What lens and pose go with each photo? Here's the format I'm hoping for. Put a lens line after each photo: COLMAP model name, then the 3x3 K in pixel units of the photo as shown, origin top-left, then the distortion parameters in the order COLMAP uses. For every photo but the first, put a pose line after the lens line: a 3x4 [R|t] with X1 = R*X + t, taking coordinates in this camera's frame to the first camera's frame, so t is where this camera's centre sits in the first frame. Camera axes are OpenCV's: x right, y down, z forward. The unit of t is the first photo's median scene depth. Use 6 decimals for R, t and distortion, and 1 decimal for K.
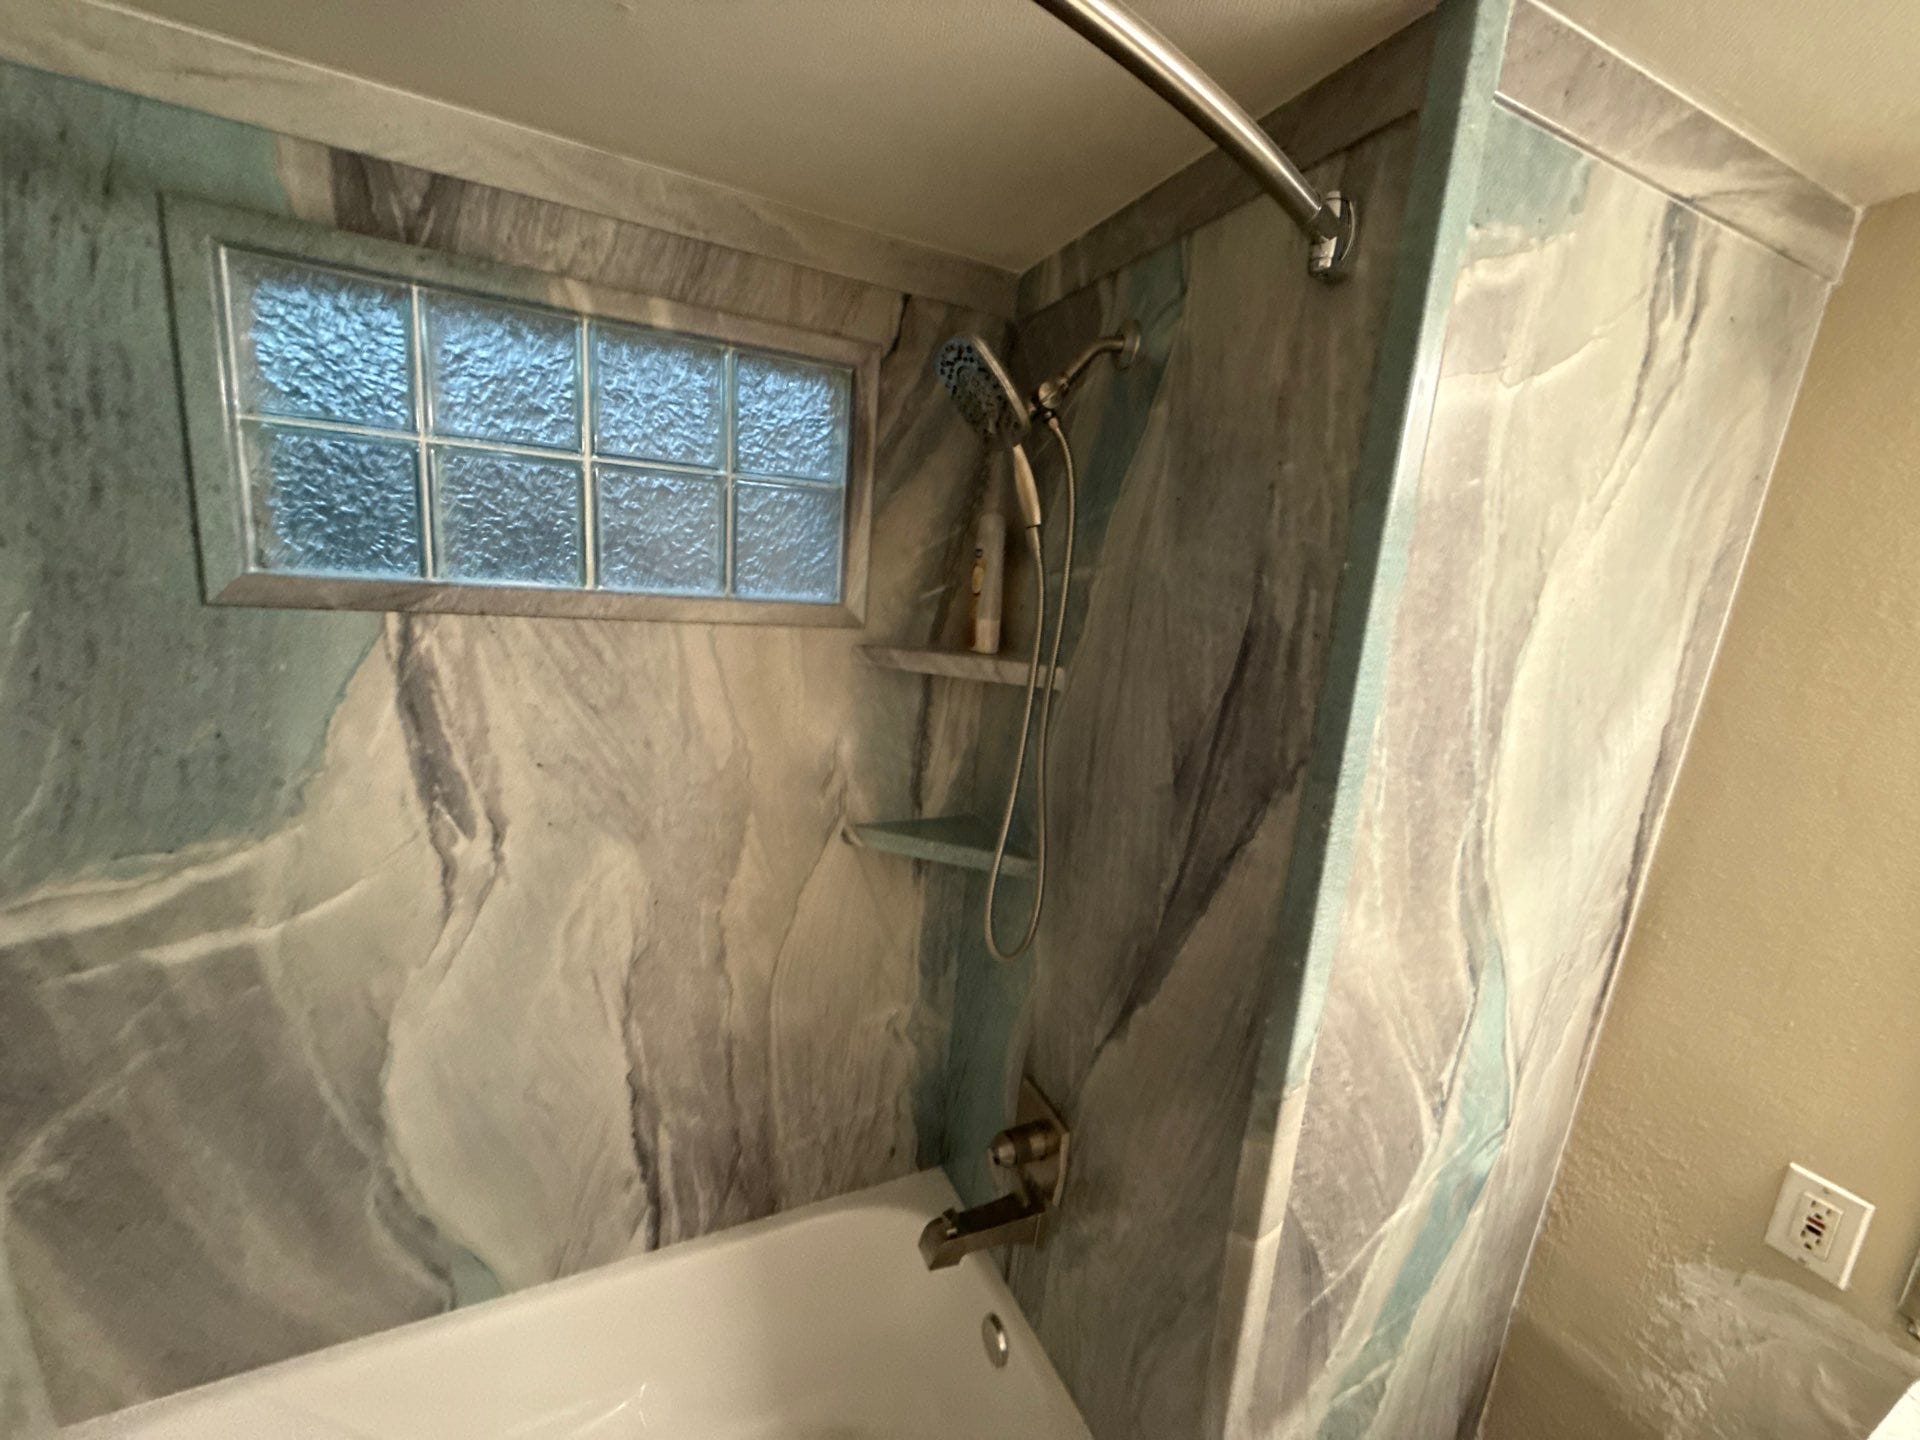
lens RADIAL K [[750.5, 0, 960.0], [0, 750.5, 720.0], [0, 0, 1]] dist [0.000452, 0.000302]
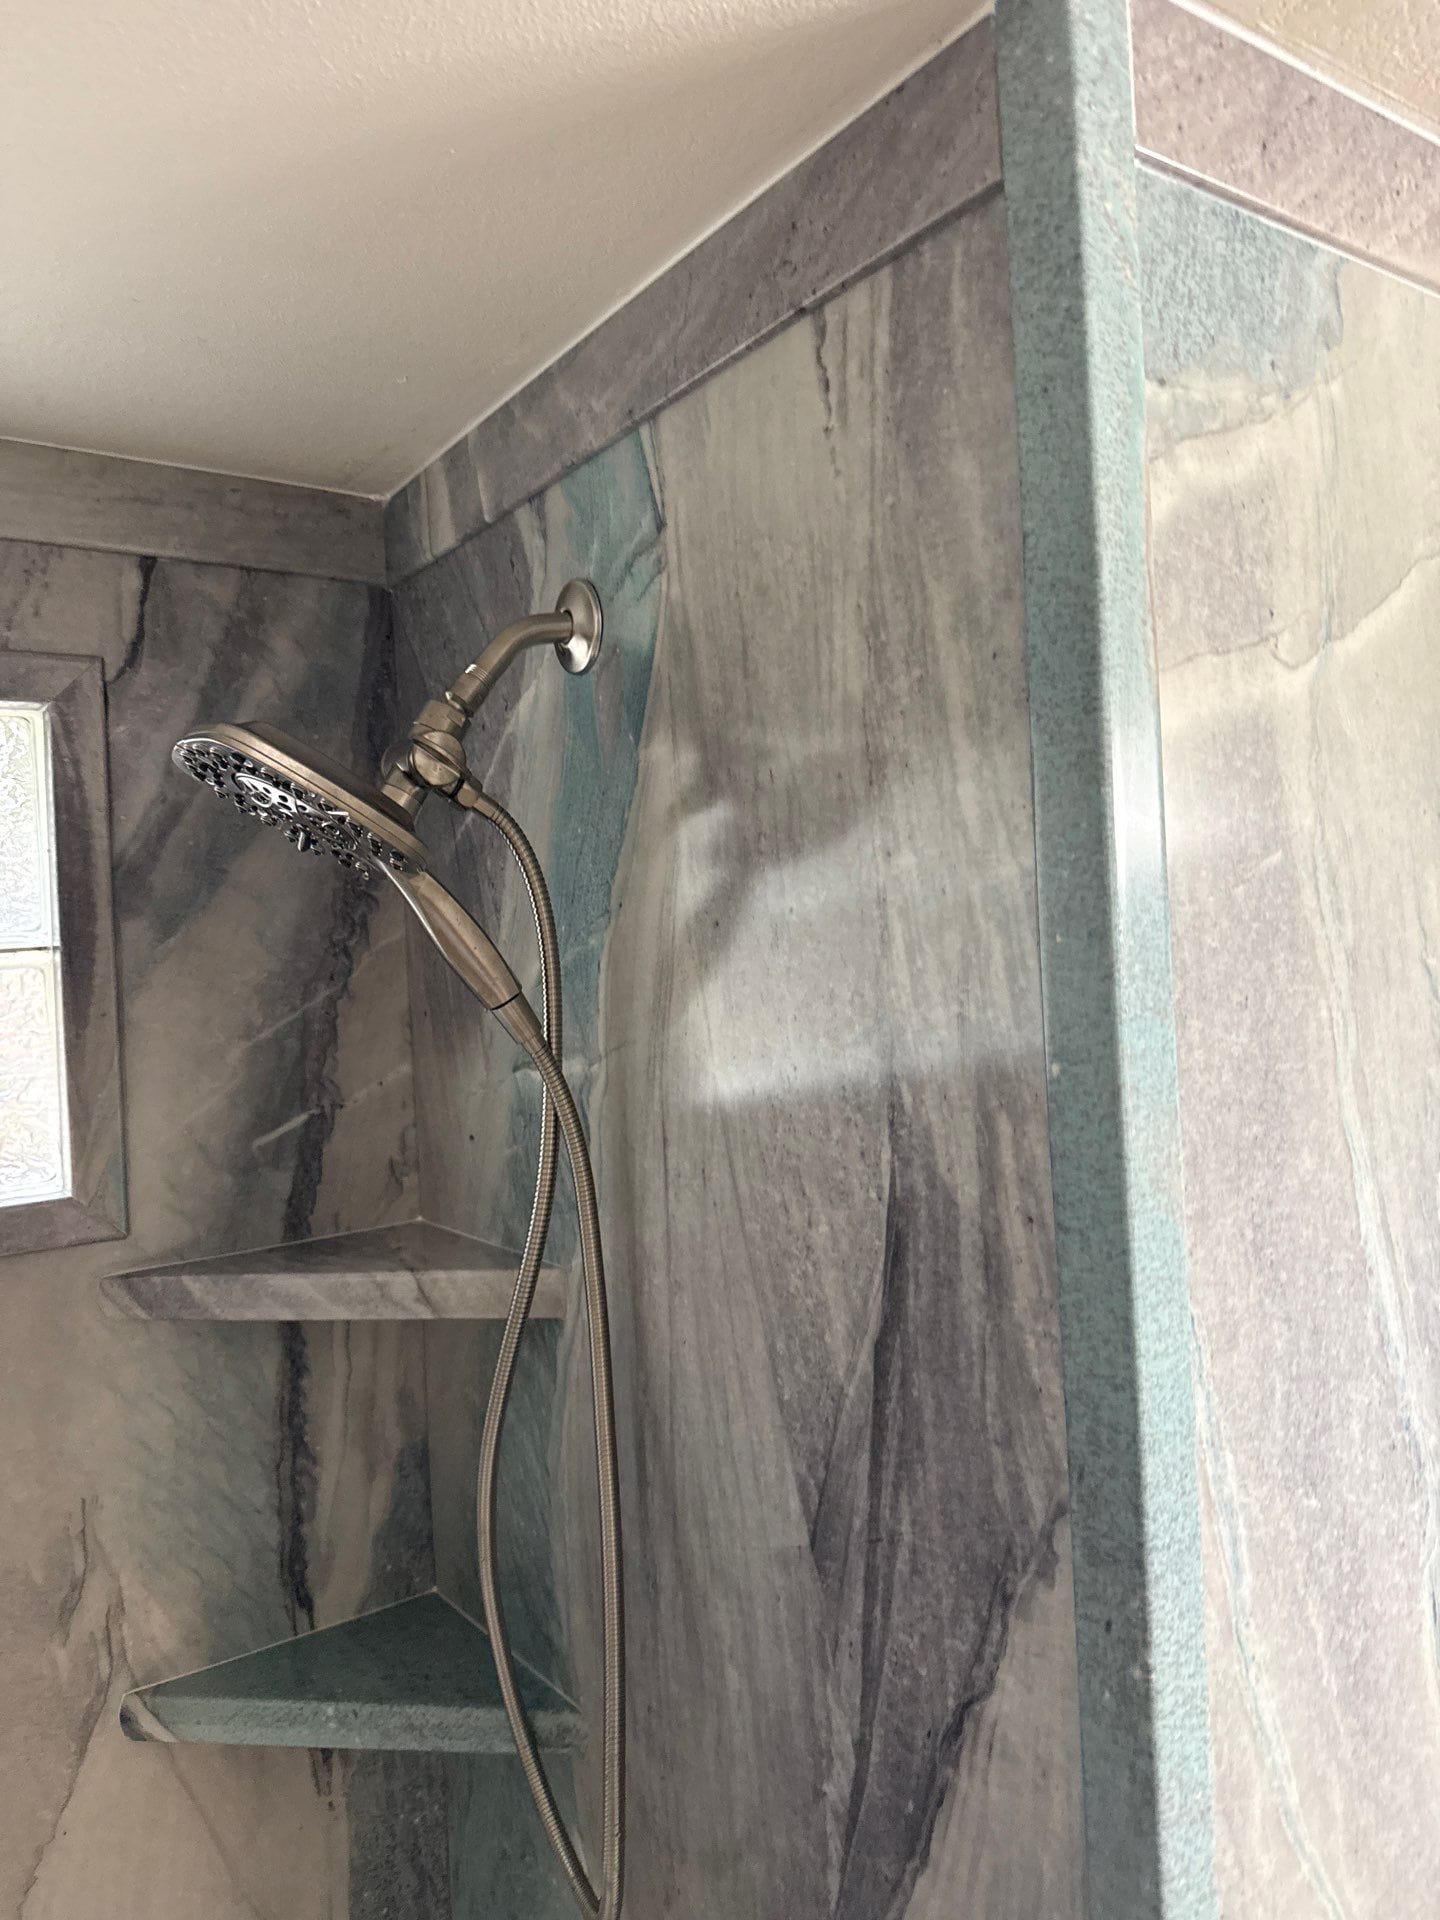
lens RADIAL K [[1314.2, 0, 709.0], [0, 1314.2, 952.8], [0, 0, 1]] dist [0.058183, -0.087560]
pose [[0.978077, -0.124961, 0.166584, 0.152034], [0.154004, 0.972502, -0.174708, -0.137194], [-0.140172, 0.196533, 0.970426, 0.199033]]
